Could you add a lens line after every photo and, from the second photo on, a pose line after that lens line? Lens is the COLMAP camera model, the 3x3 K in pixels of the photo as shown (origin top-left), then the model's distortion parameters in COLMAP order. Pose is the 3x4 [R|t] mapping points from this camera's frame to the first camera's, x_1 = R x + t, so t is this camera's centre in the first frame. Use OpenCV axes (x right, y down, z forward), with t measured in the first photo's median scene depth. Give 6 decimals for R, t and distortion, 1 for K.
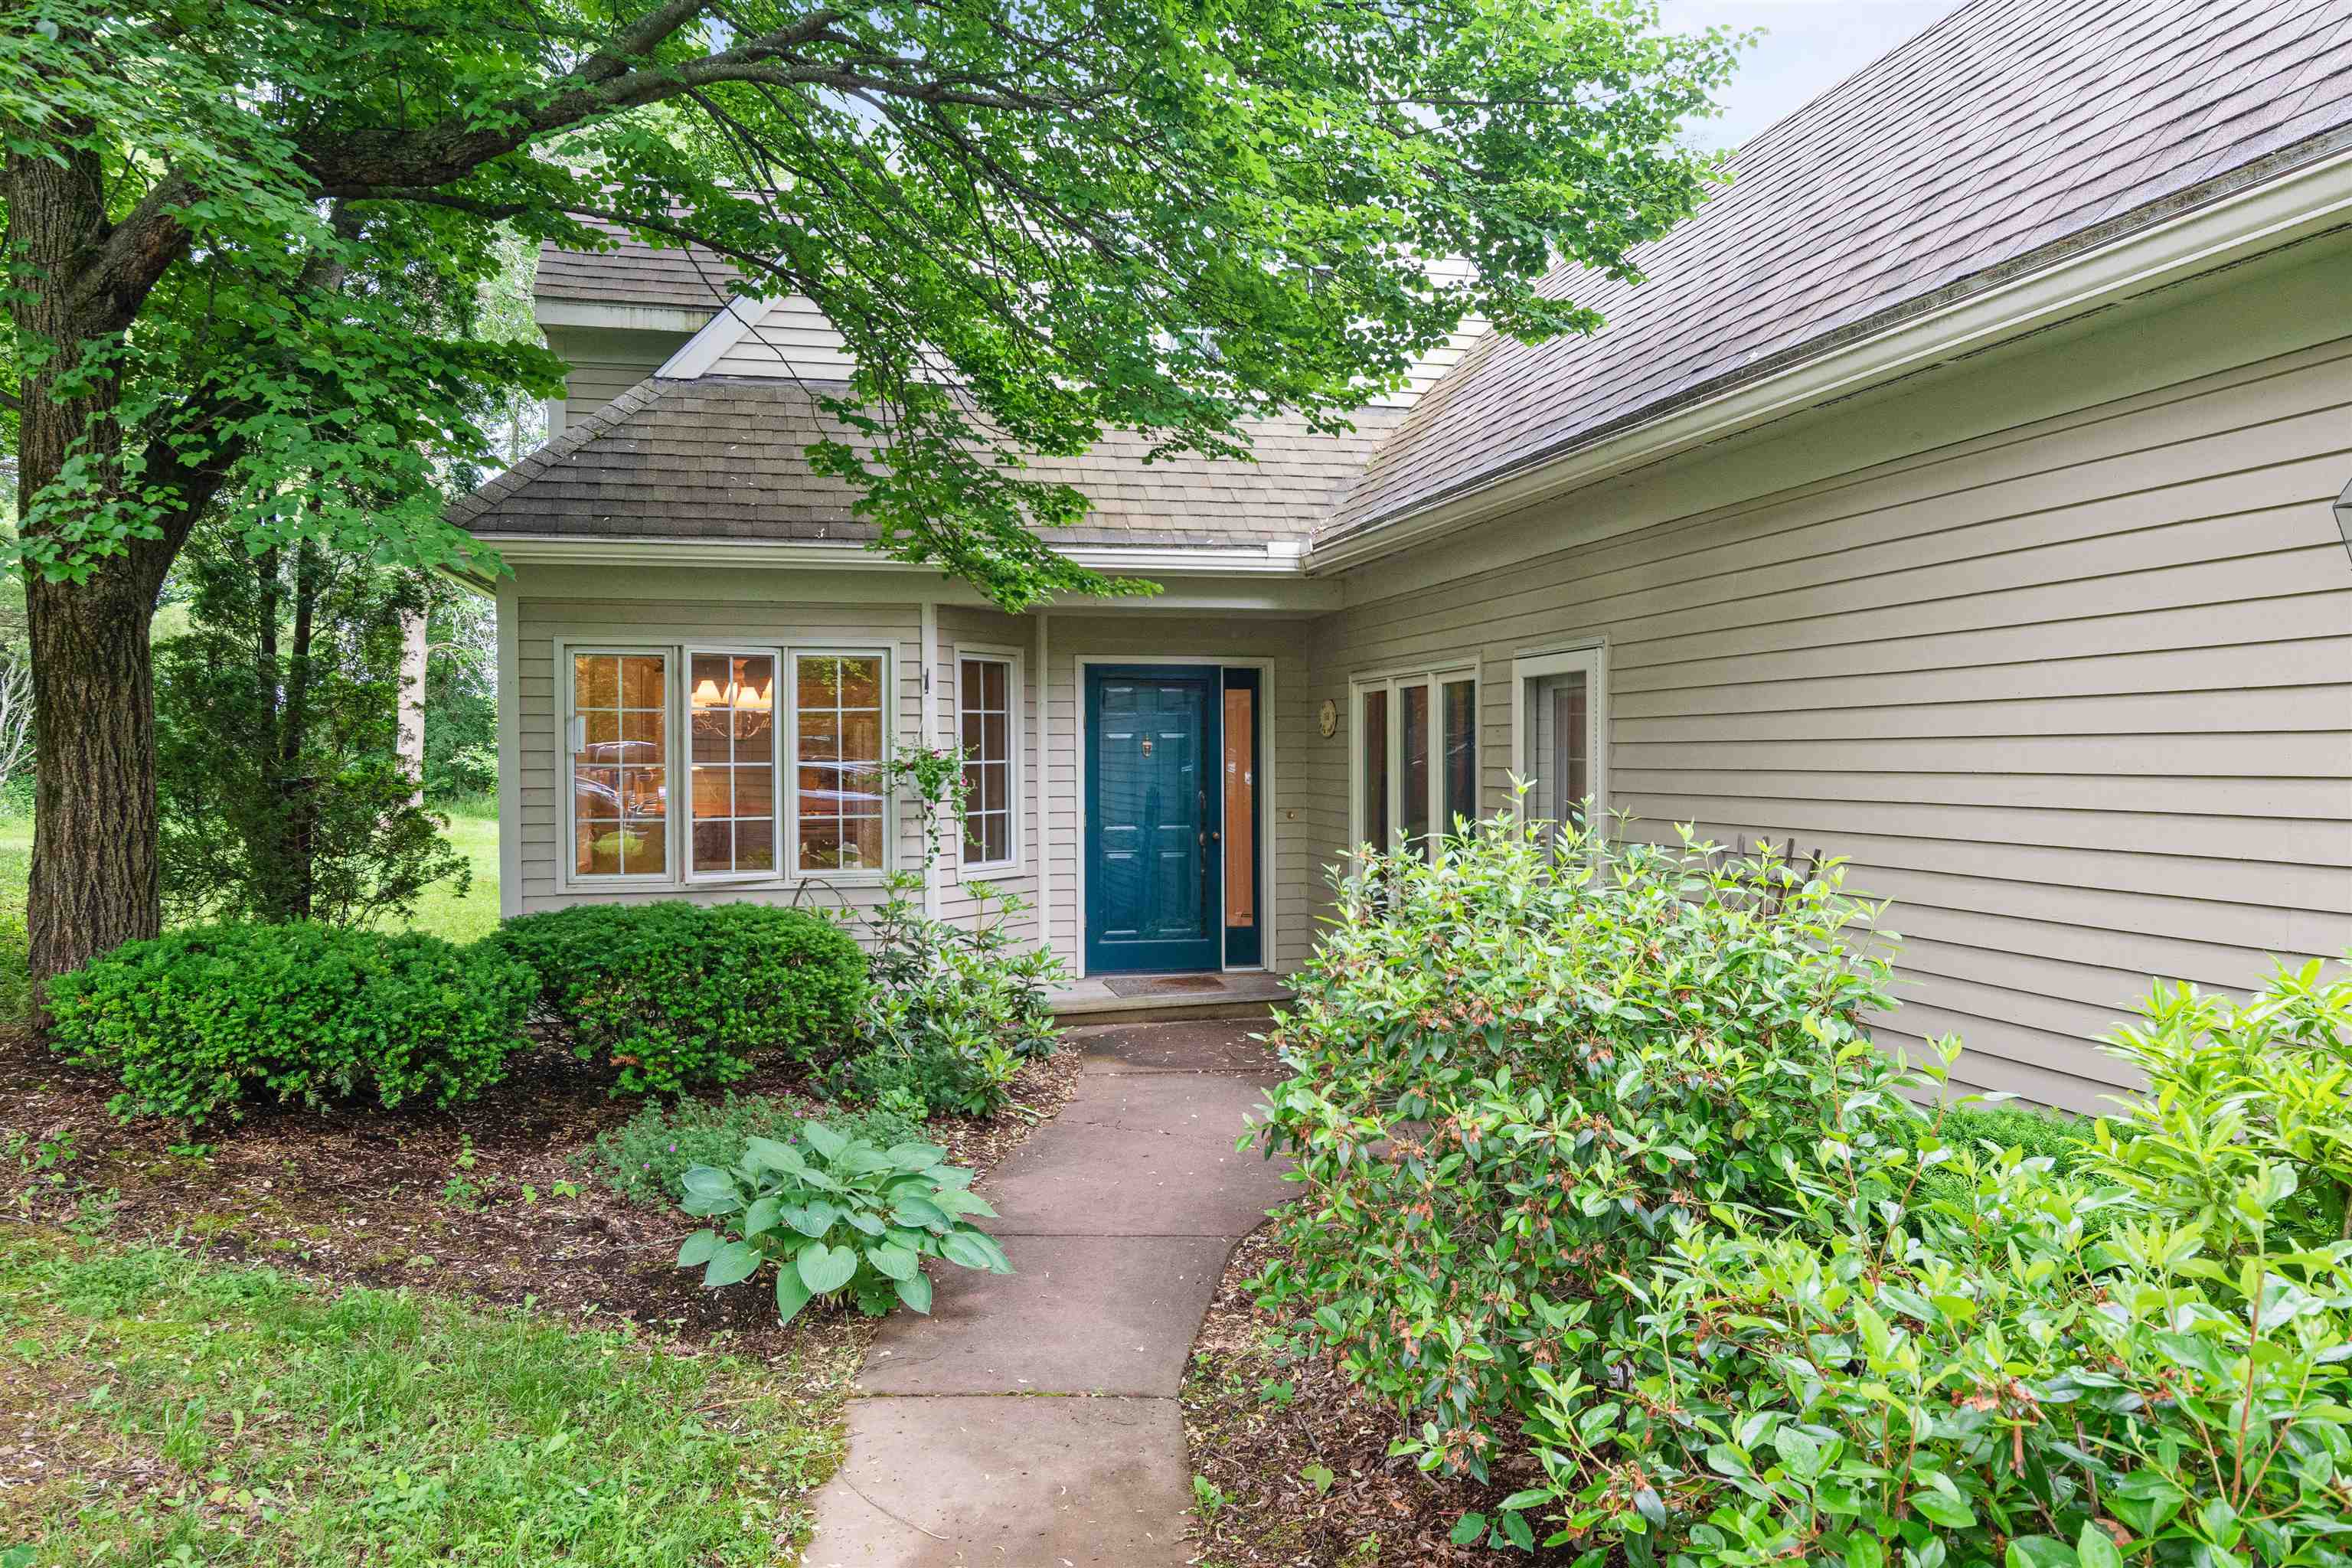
lens RADIAL K [[1590.3, 0, 1172.4], [0, 1590.3, 782.6], [0, 0, 1]] dist [0.007709, 0.000262]
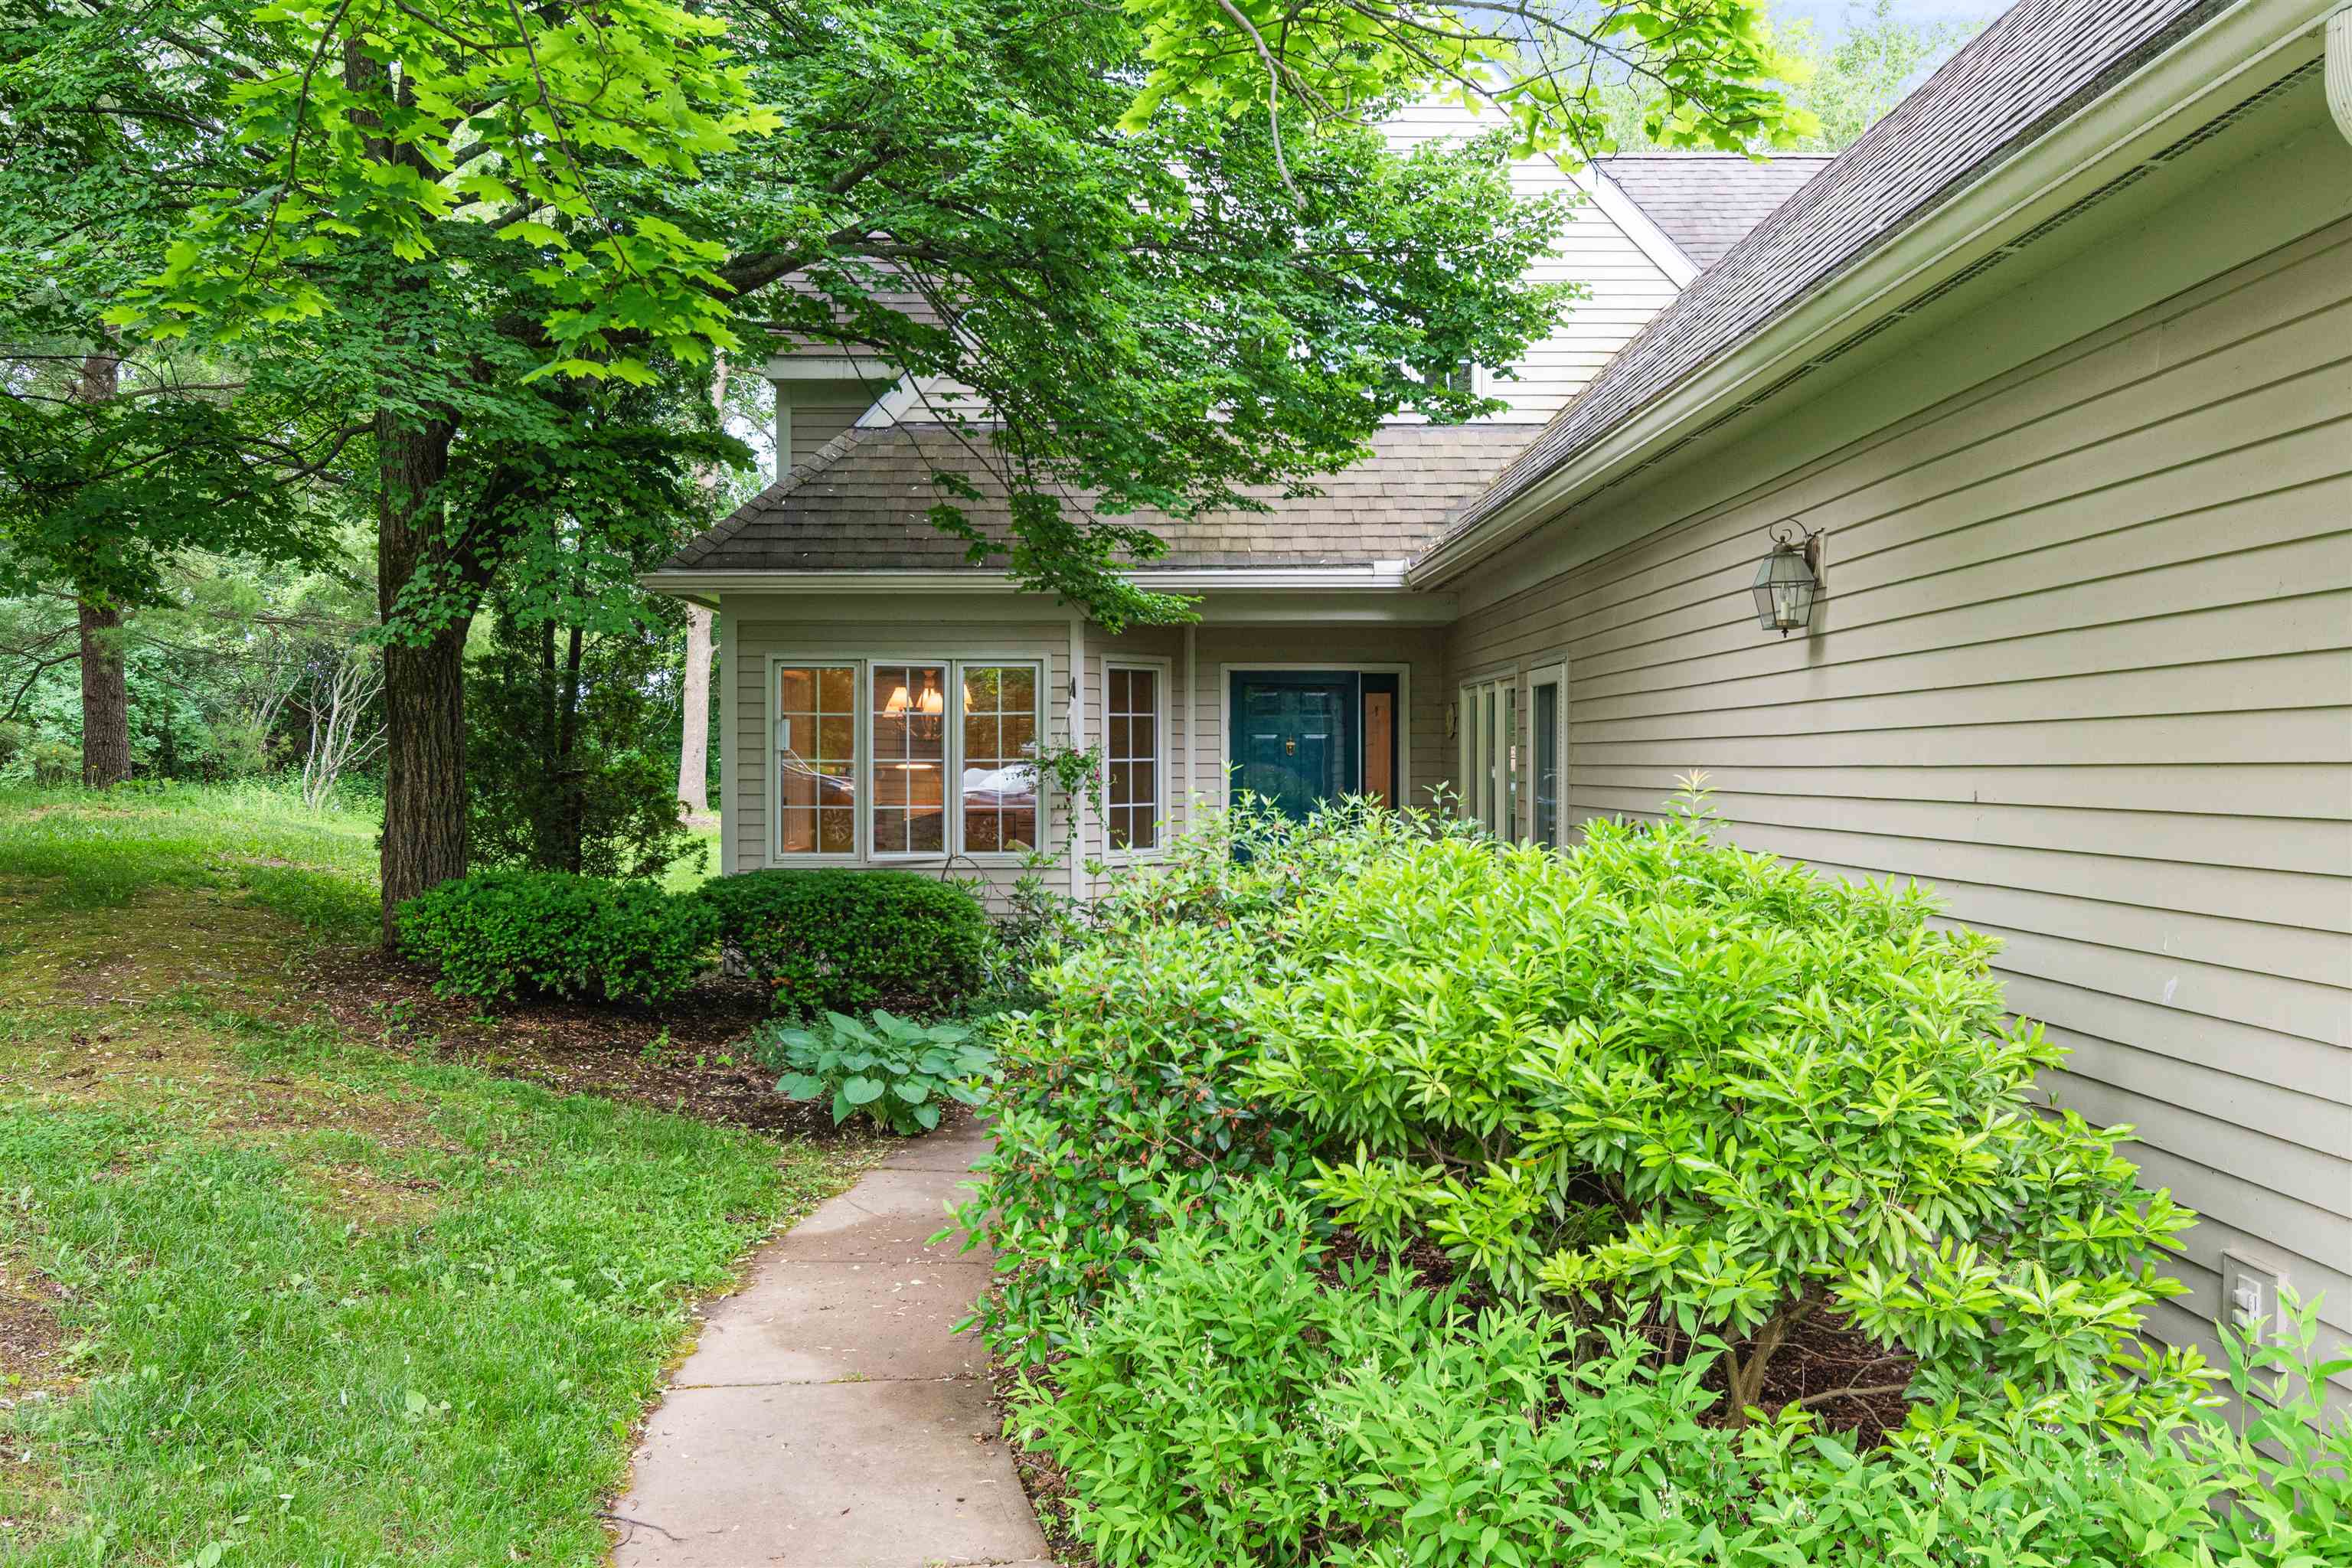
lens RADIAL K [[1919.5, 0, 1180.4], [0, 1919.5, 779.6], [0, 0, 1]] dist [0.018759, 0.002138]
pose [[0.977650, 0.006026, -0.210151, 0.225733], [-0.007453, 0.999954, -0.005997, 0.009987], [0.210105, 0.007429, 0.977651, -0.353351]]
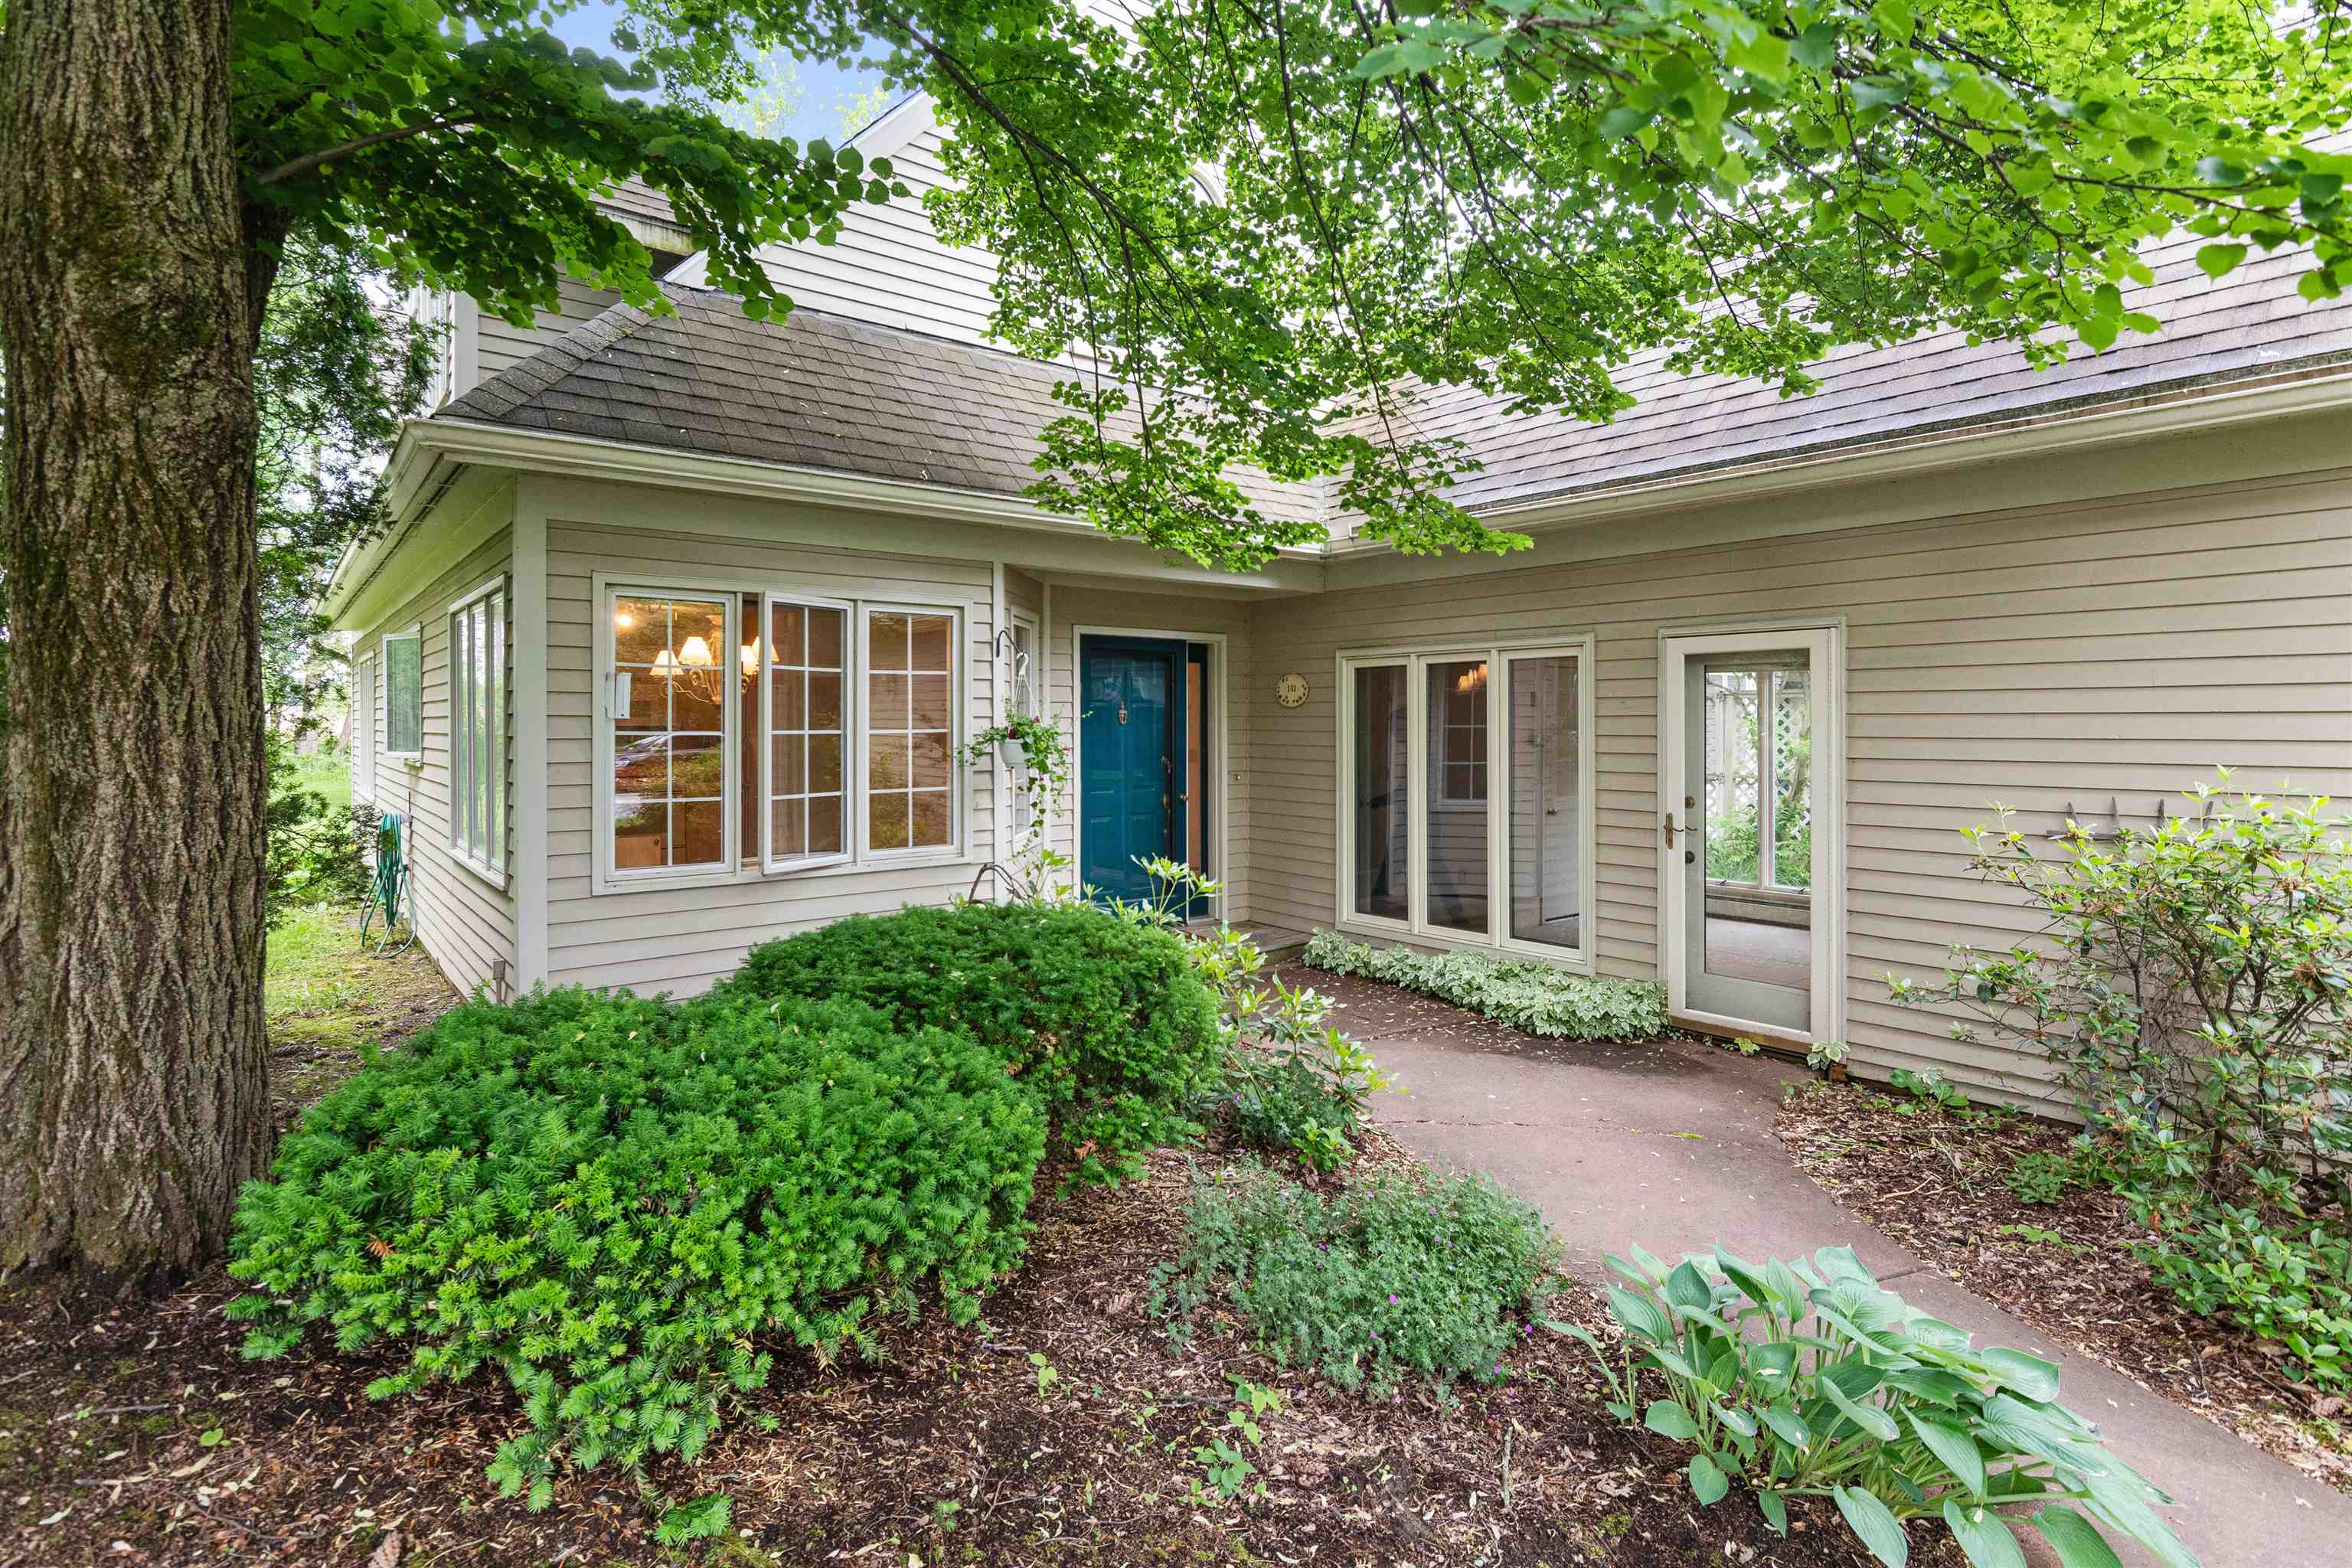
lens RADIAL K [[1144.6, 0, 1162.4], [0, 1144.6, 722.1], [0, 0, 1]] dist [-0.000279, 0.001348]
pose [[0.906147, 0.003553, 0.422948, -0.381409], [0.003838, 0.999854, -0.016623, -0.006102], [-0.422945, 0.016687, 0.906002, 0.369372]]
